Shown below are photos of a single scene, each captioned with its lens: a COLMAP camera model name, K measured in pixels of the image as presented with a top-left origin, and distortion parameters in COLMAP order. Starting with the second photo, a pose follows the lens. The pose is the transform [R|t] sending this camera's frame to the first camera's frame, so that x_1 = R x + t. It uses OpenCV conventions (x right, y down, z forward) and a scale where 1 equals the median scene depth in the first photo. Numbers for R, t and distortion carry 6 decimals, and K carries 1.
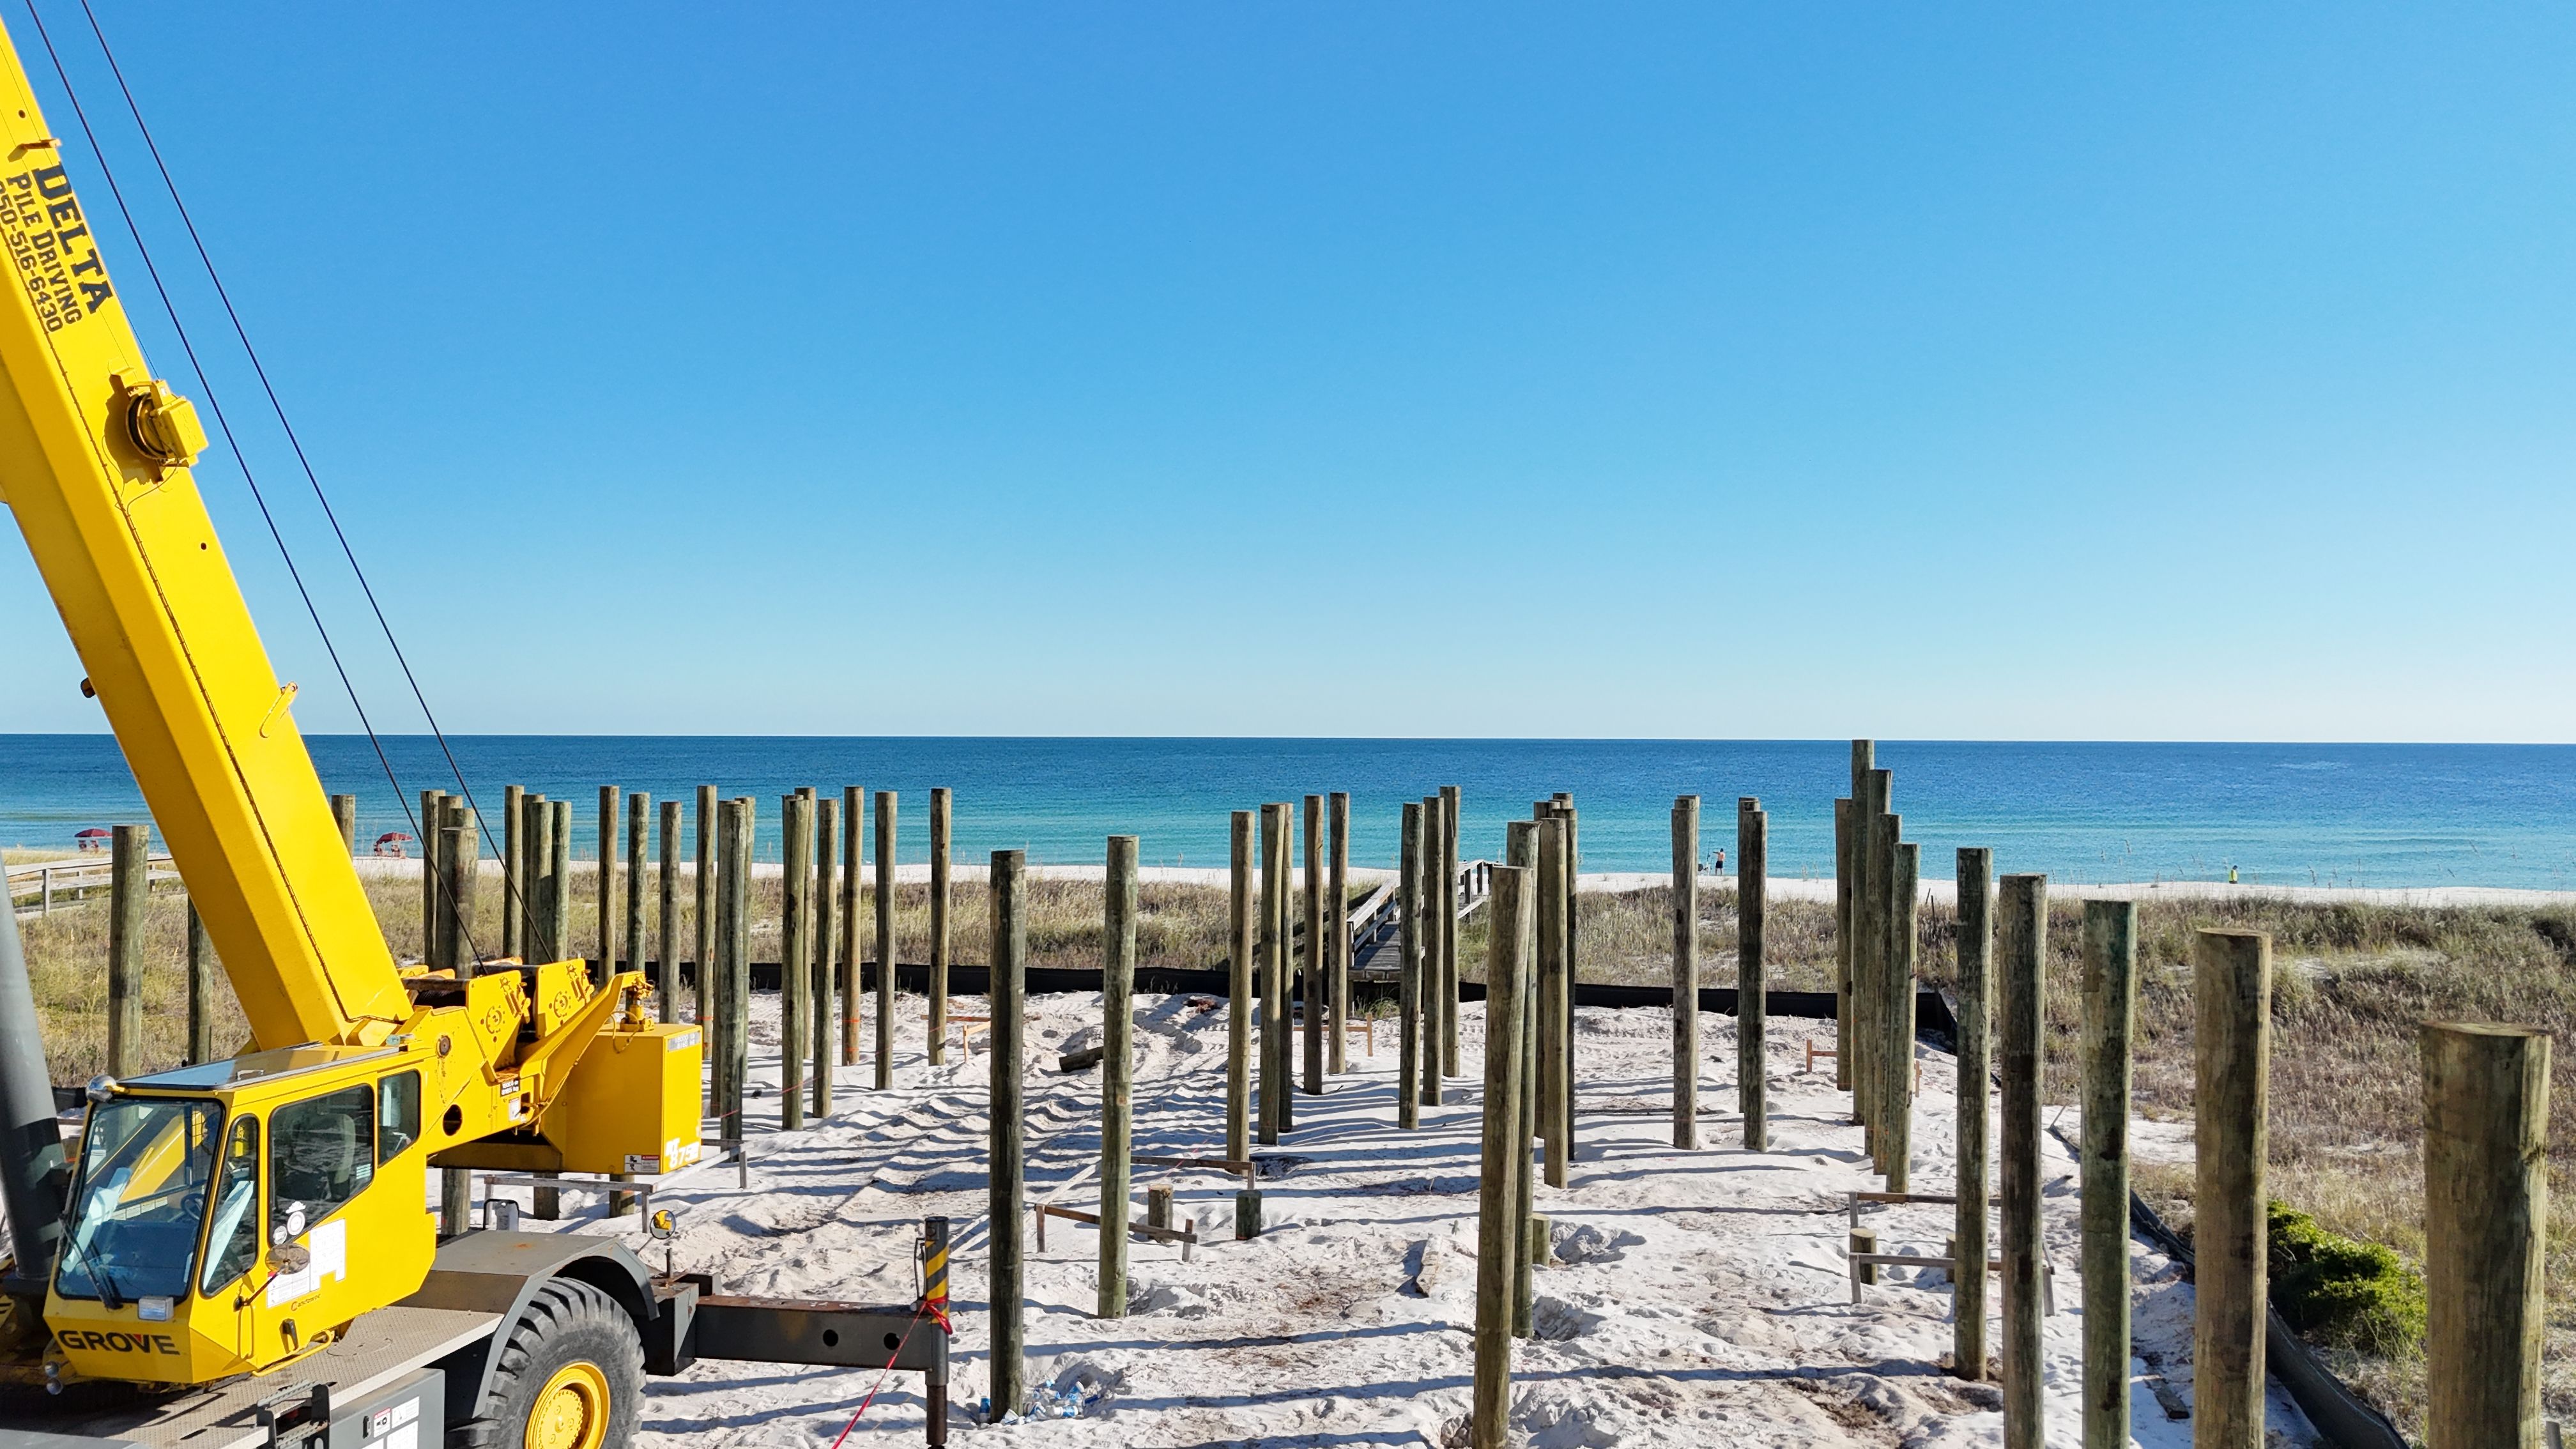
lens RADIAL K [[1898.4, 0, 1287.1], [0, 1898.4, 717.8], [0, 0, 1]] dist [0.061488, -0.046813]
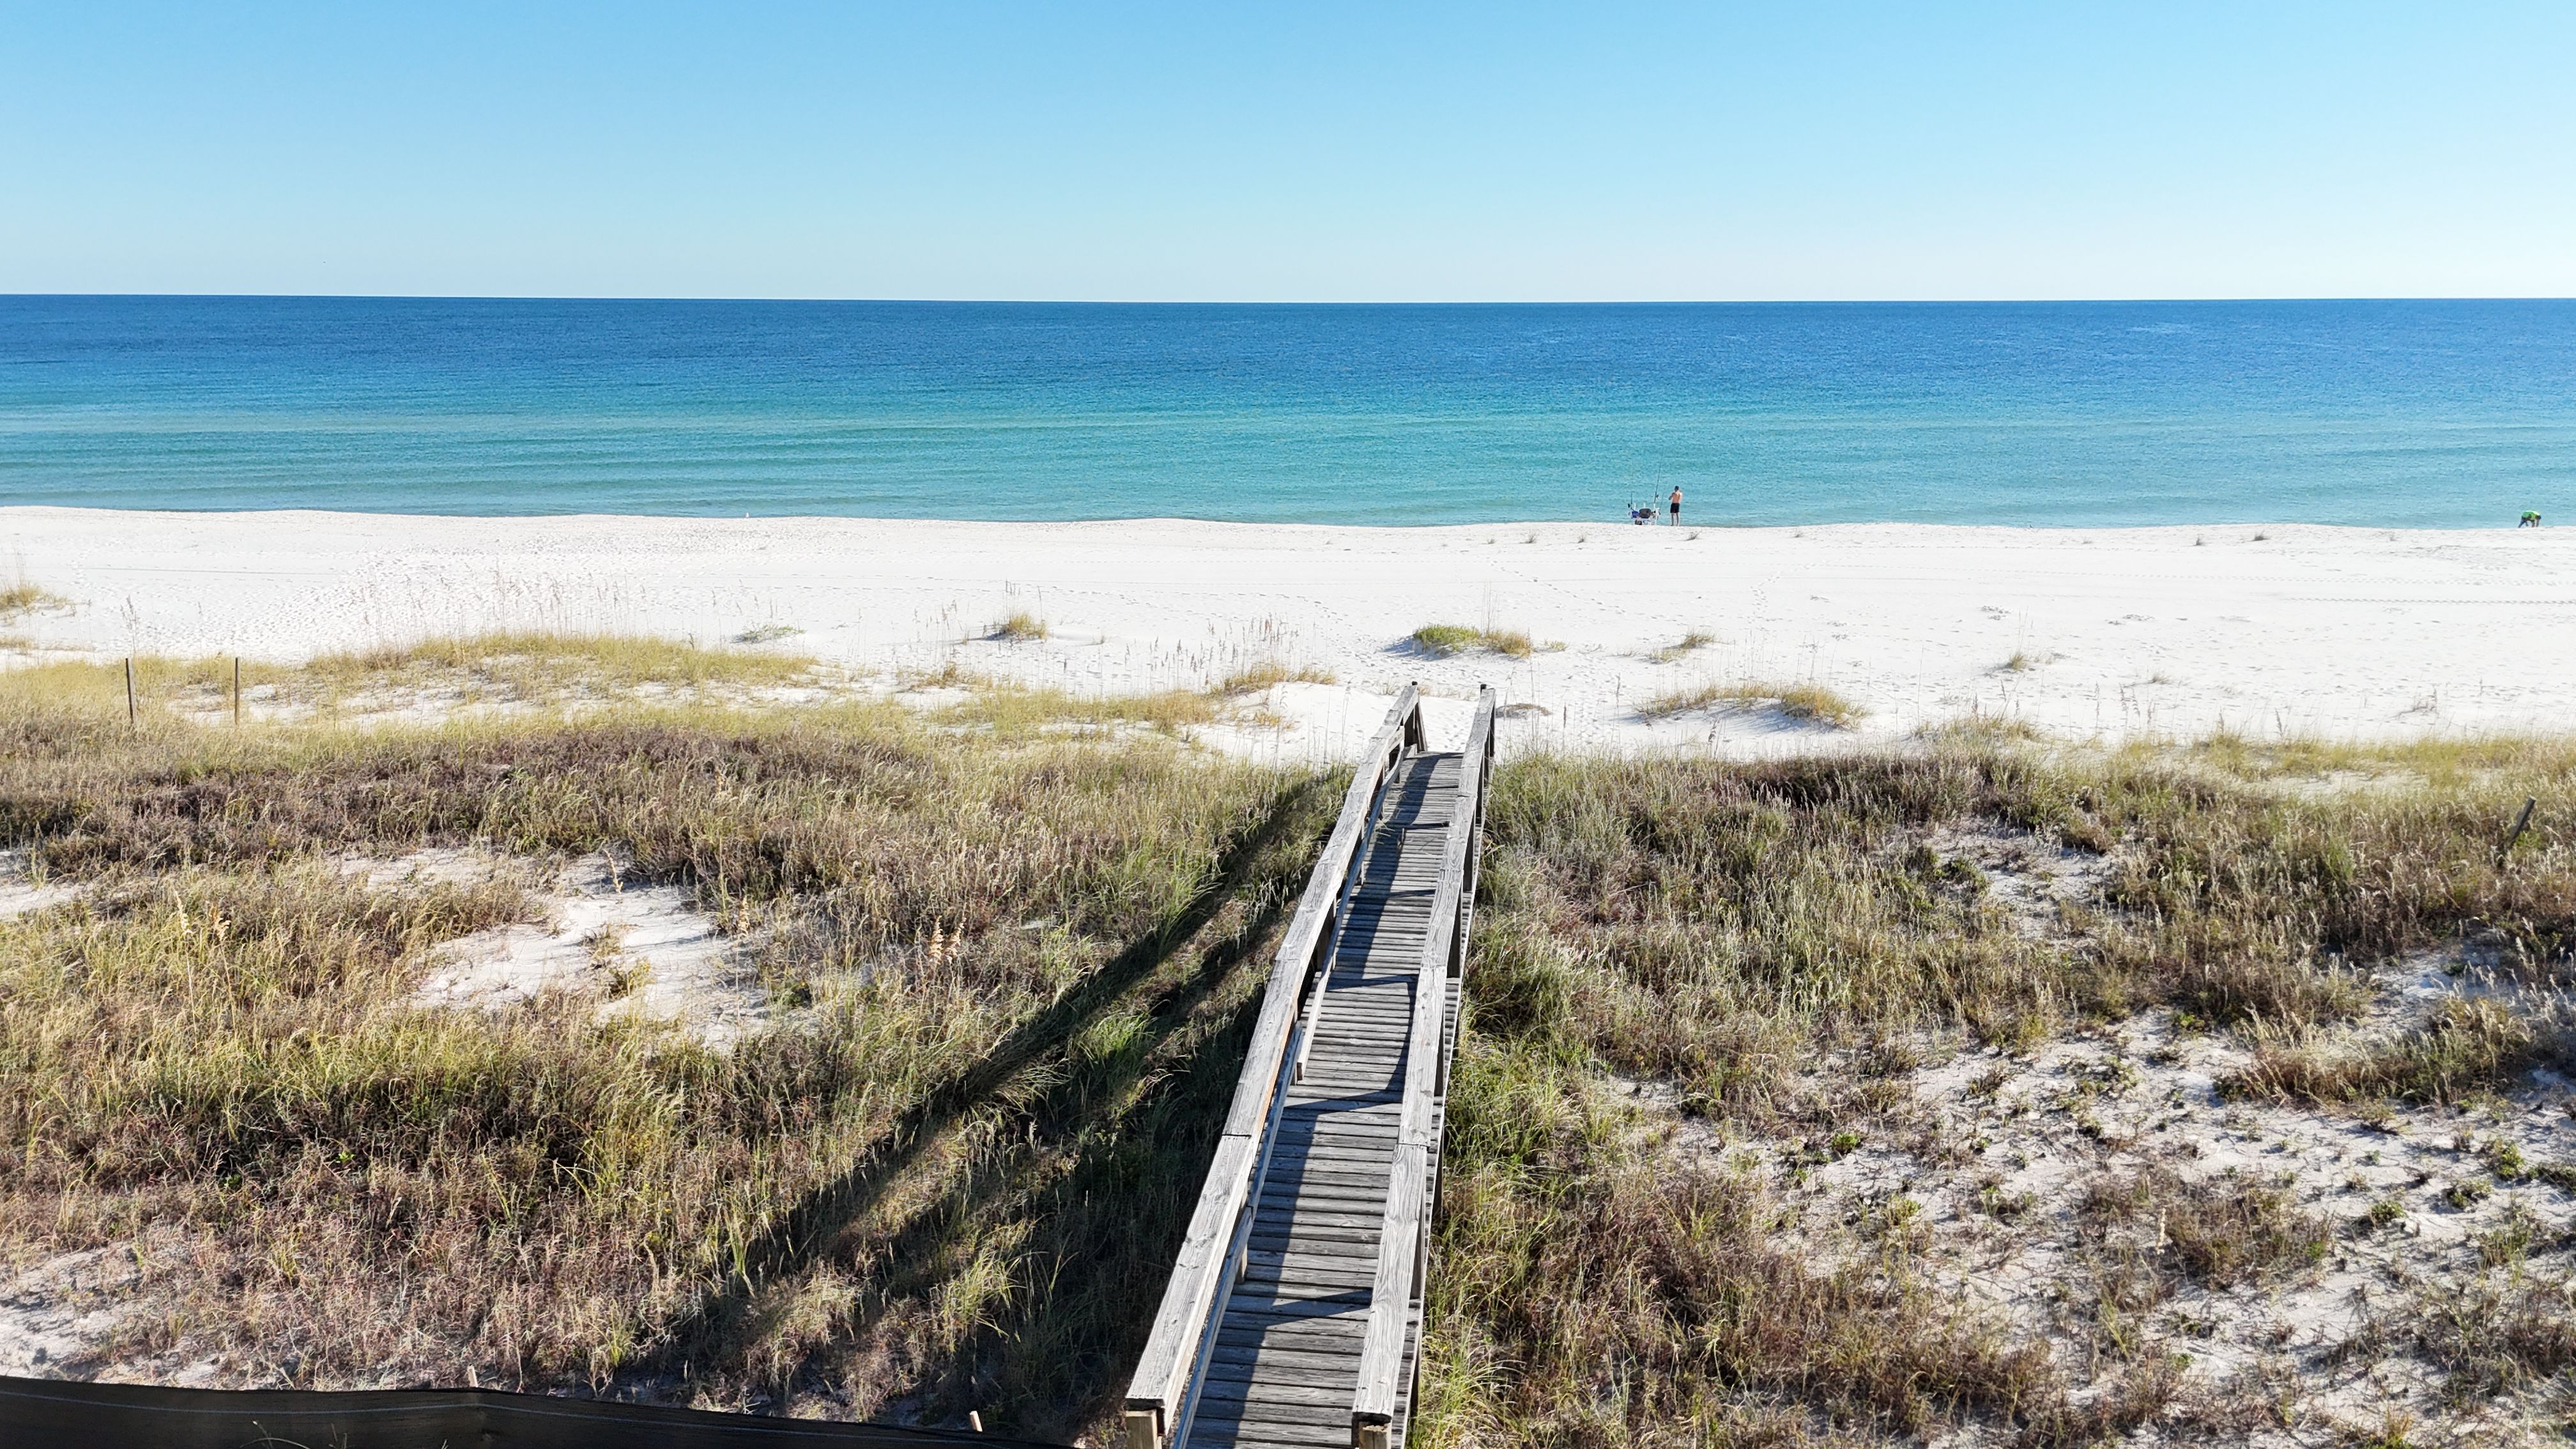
lens RADIAL K [[1898.4, 0, 1281.3], [0, 1898.4, 733.8], [0, 0, 1]] dist [0.061488, -0.046813]
pose [[0.996556, -0.019267, 0.080650, 0.054094], [-0.000022, 0.972570, 0.232609, -0.053072], [-0.082920, -0.231810, 0.969221, 1.336222]]
